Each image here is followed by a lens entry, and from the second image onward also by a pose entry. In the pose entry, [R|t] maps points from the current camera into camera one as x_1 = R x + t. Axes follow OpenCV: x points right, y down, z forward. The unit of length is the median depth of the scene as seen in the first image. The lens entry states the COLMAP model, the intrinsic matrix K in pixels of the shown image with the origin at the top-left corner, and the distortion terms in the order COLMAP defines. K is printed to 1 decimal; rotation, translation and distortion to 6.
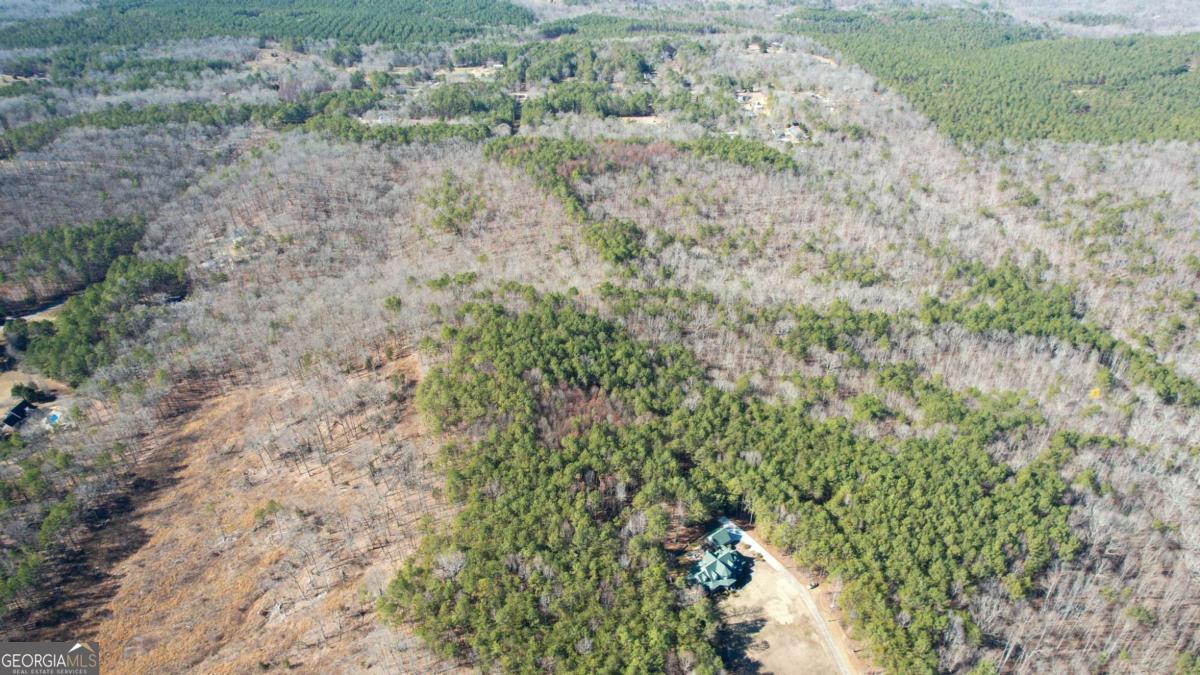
lens RADIAL K [[770.3, 0, 605.4], [0, 770.3, 340.3], [0, 0, 1]] dist [-0.081967, 0.077789]
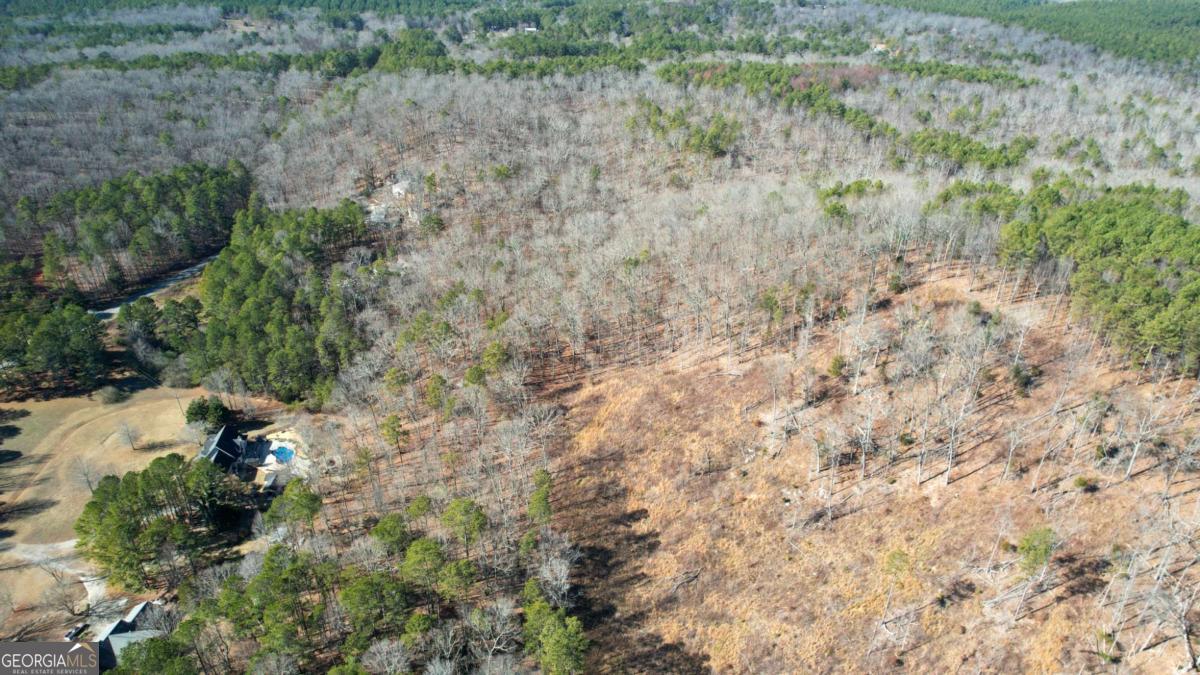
lens RADIAL K [[770.3, 0, 605.4], [0, 770.3, 340.3], [0, 0, 1]] dist [-0.081967, 0.077789]
pose [[0.984066, -0.082584, 0.157461, -0.509314], [0.088729, 0.995529, -0.032394, 0.051080], [-0.154082, 0.045849, 0.986994, 0.368372]]
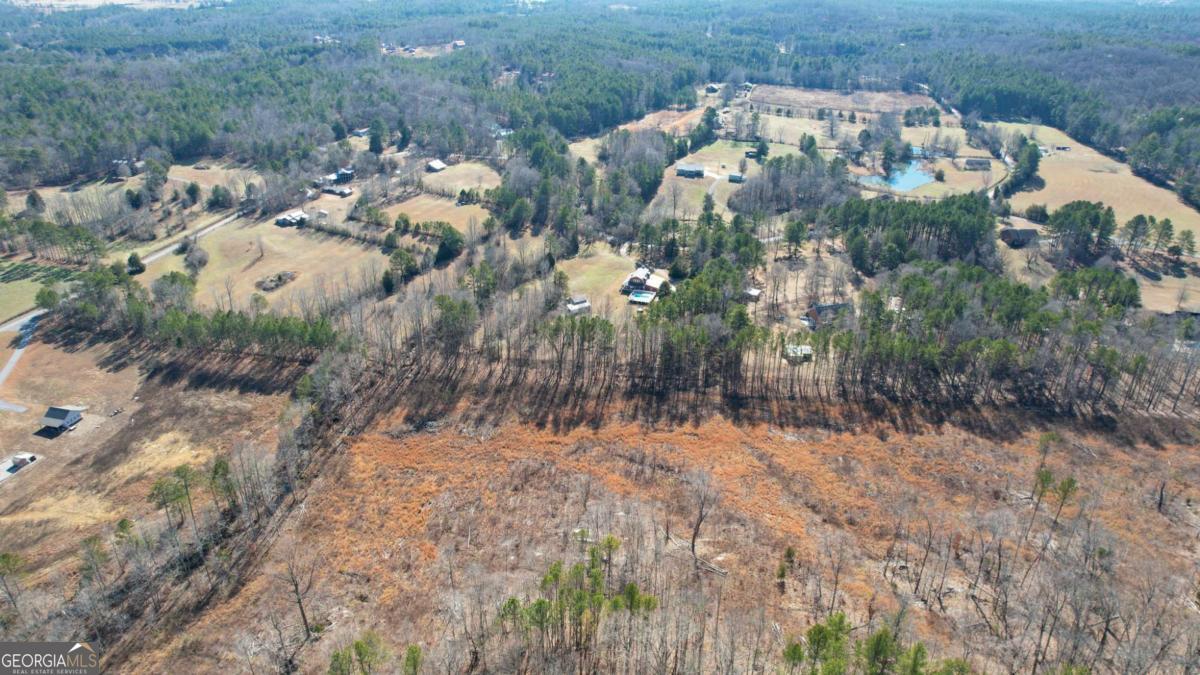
lens RADIAL K [[768.4, 0, 606.6], [0, 768.4, 339.9], [0, 0, 1]] dist [-0.076985, 0.078141]
pose [[-0.245401, 0.430753, -0.868464, 0.045244], [-0.518746, 0.698457, 0.493012, 0.028849], [0.818951, 0.571498, 0.052049, 0.414549]]
